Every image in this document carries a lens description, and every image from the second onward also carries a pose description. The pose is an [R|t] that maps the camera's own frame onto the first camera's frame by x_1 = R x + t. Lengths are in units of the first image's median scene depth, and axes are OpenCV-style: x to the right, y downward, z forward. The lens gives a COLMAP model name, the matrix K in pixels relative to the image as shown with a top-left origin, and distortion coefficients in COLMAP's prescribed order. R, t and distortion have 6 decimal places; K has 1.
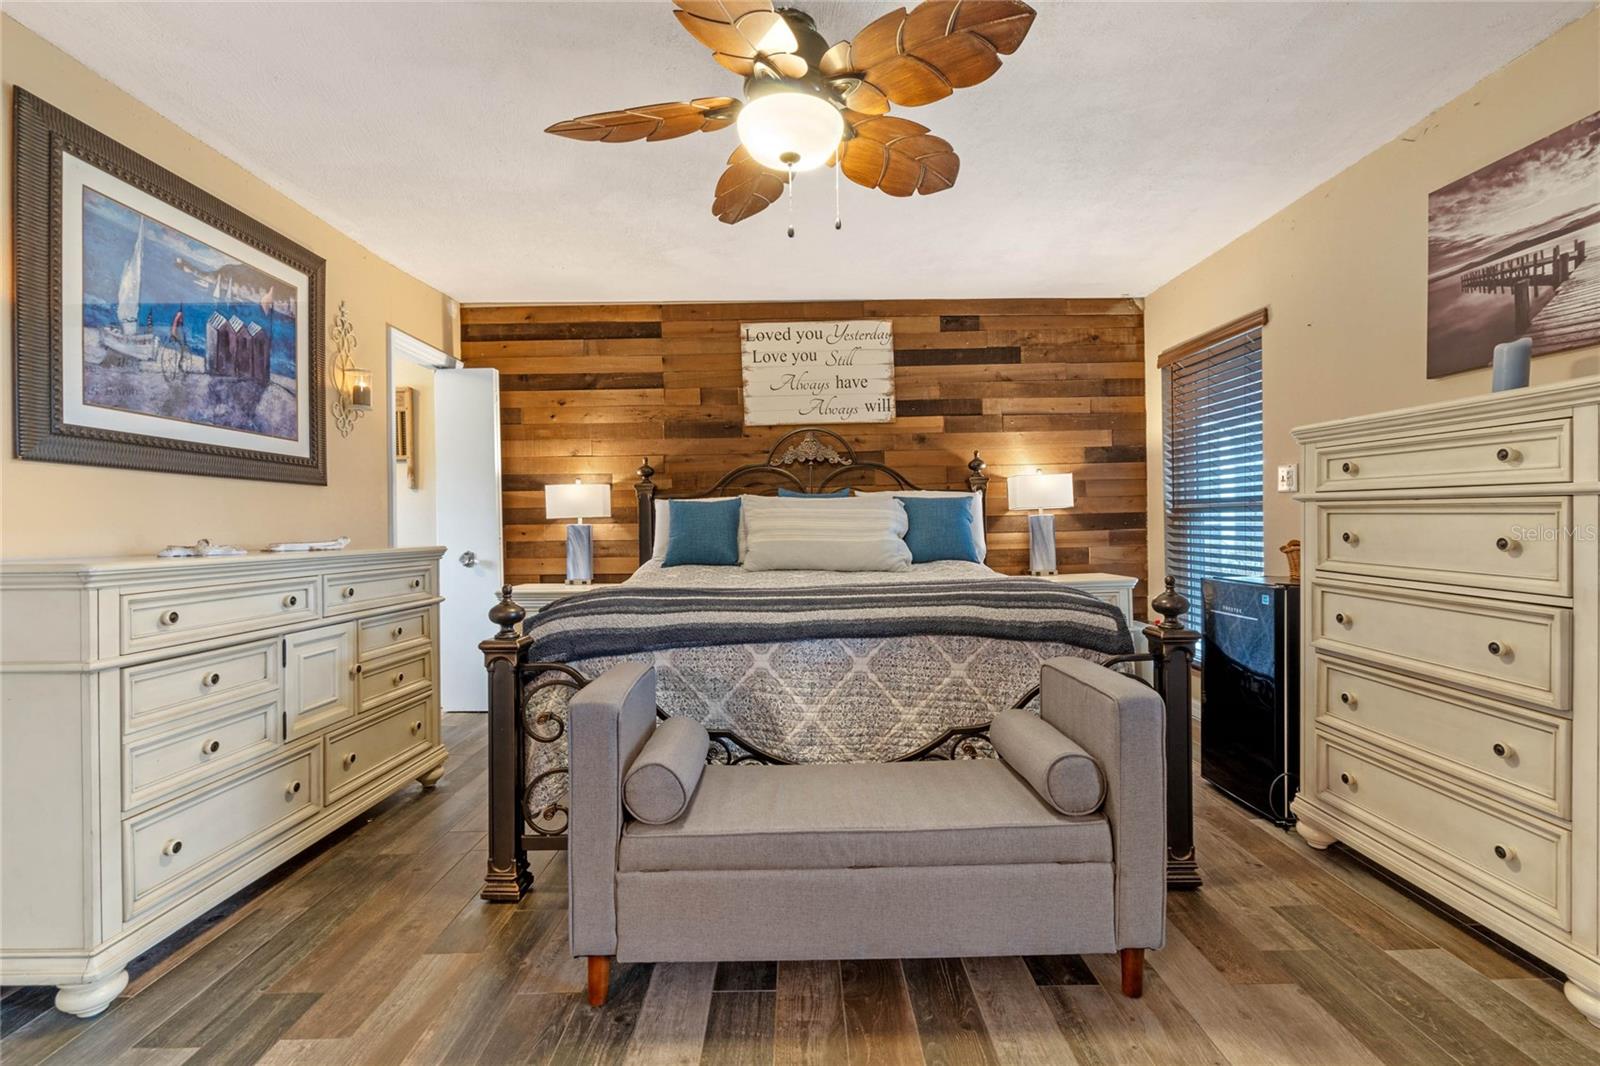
lens RADIAL K [[728.4, 0, 806.2], [0, 728.4, 524.6], [0, 0, 1]] dist [-0.004827, 0.002021]
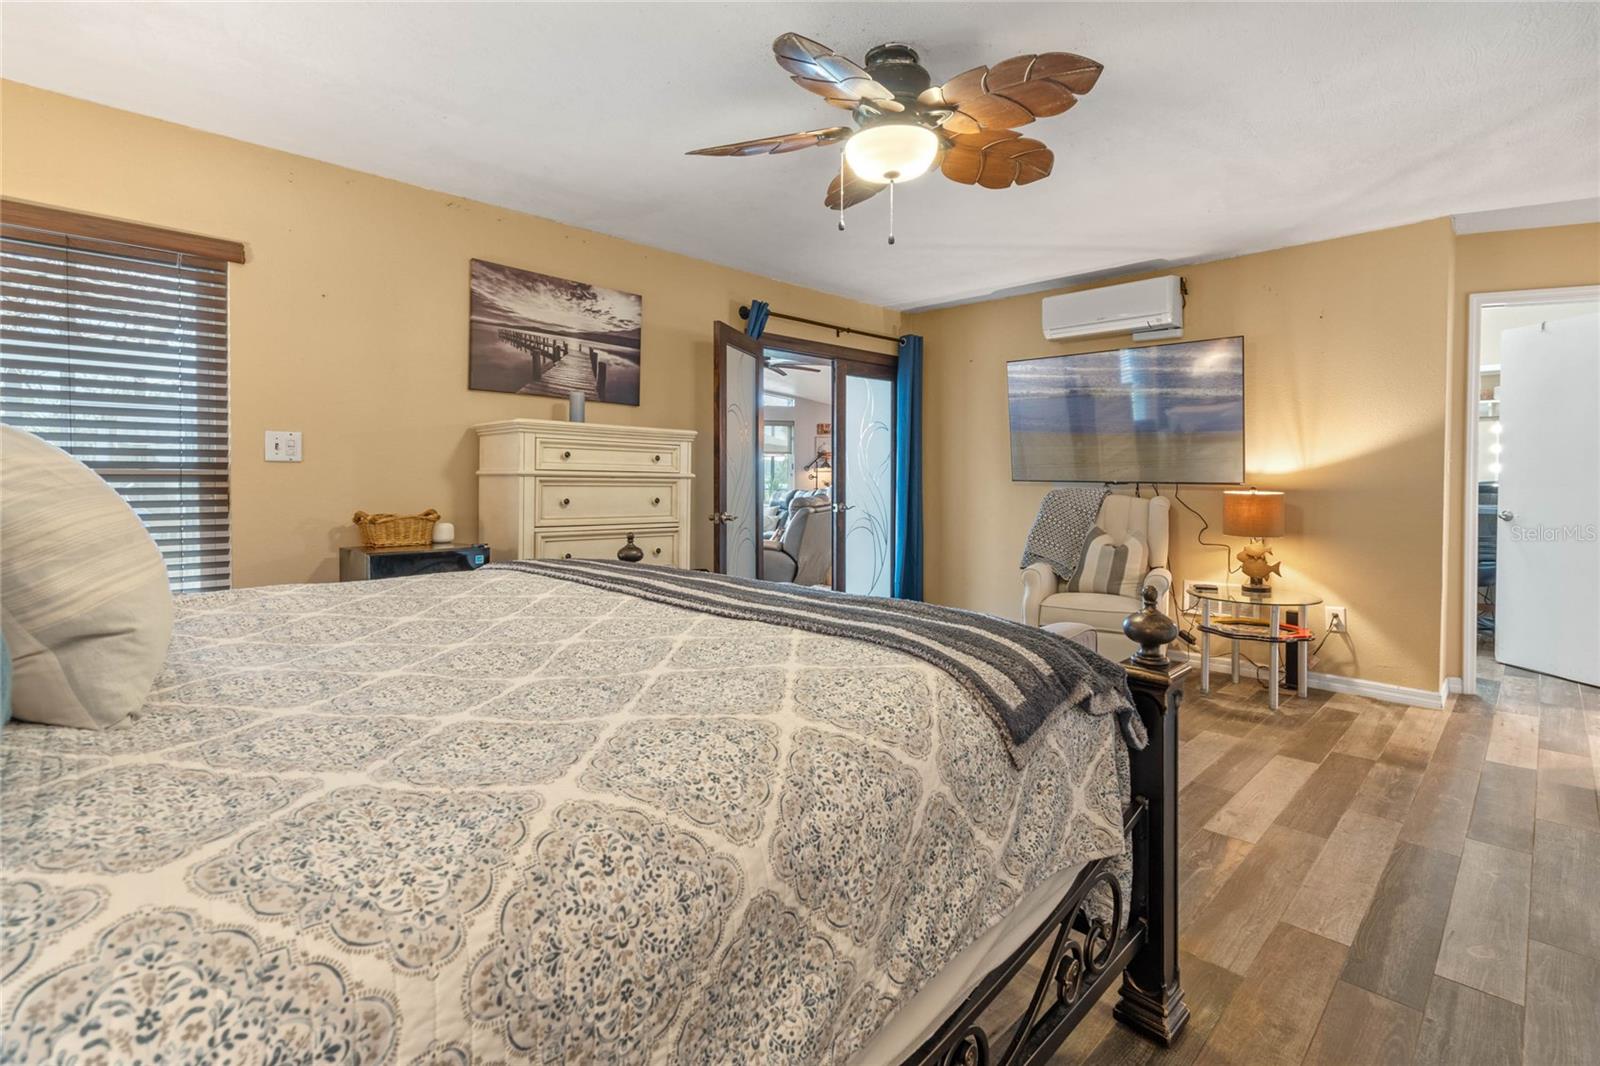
lens RADIAL K [[728.4, 0, 801.8], [0, 728.4, 486.5], [0, 0, 1]] dist [-0.004827, 0.002021]
pose [[-0.695588, -0.001580, 0.718439, -0.524372], [0.006746, 0.999939, 0.008731, -0.018478], [-0.718409, 0.010920, -0.695535, 1.339620]]
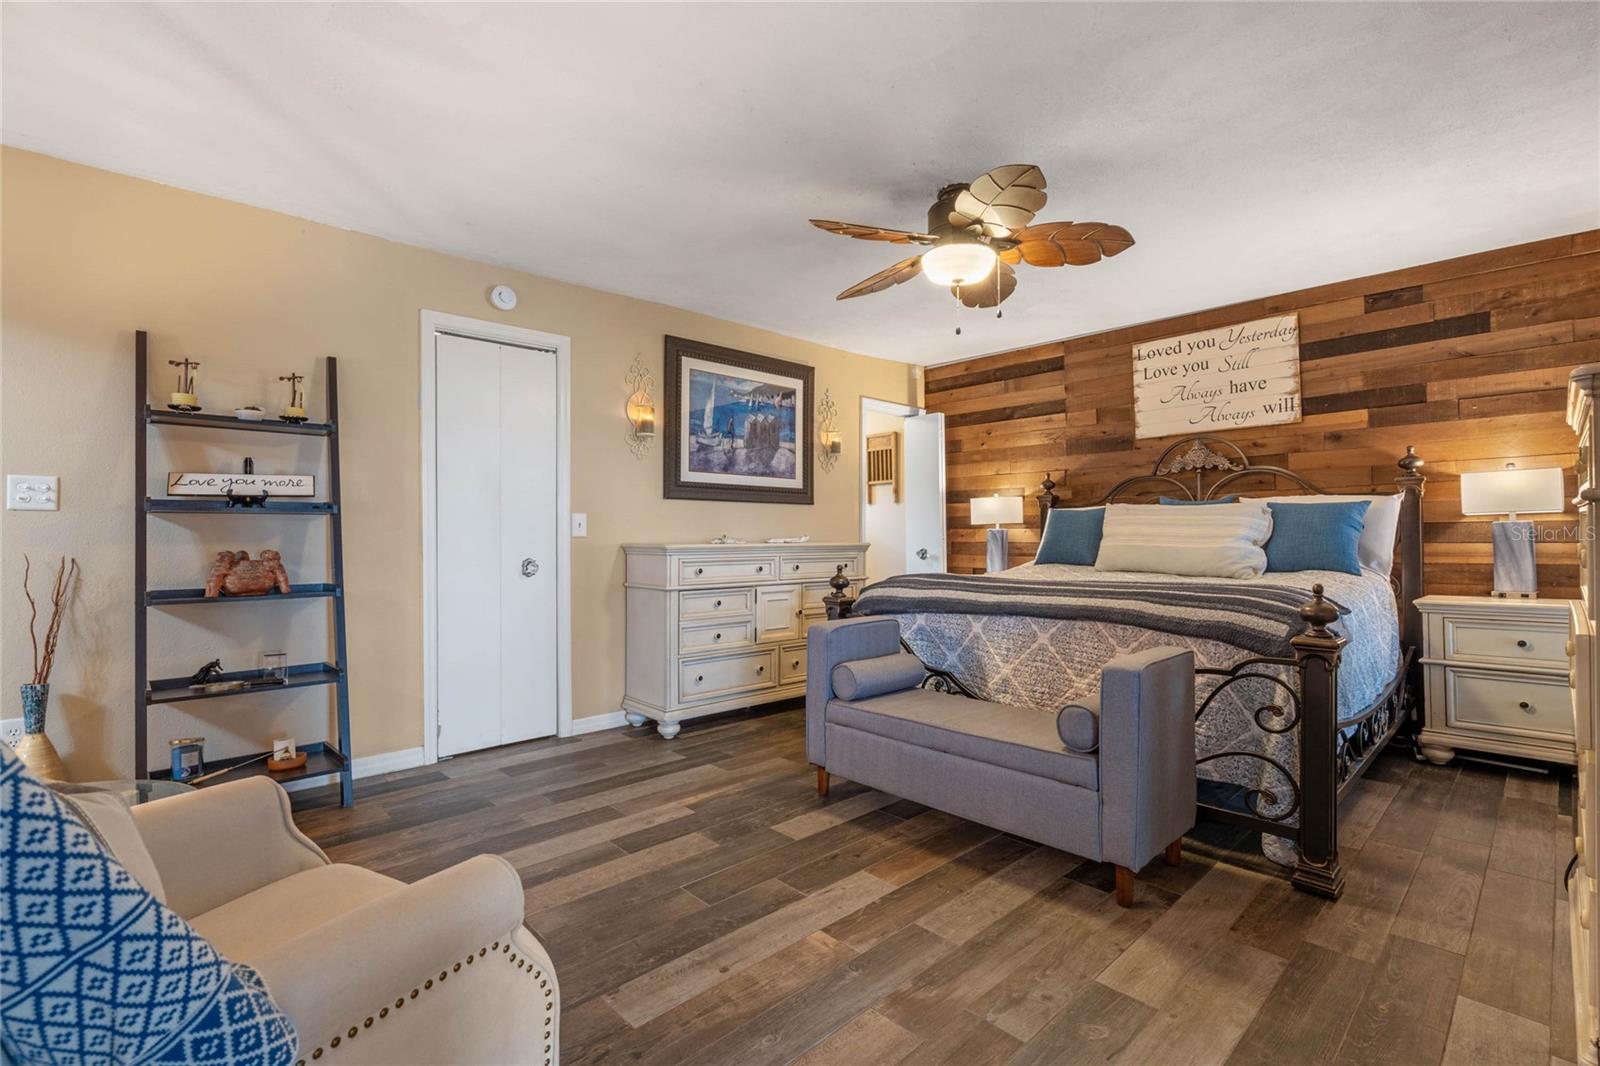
lens RADIAL K [[728.4, 0, 797.2], [0, 728.4, 527.3], [0, 0, 1]] dist [-0.004827, 0.002021]
pose [[0.678069, 0.005258, -0.734979, 0.588643], [-0.006956, 0.999976, 0.000736, -0.003159], [0.734965, 0.004613, 0.678089, -0.162858]]
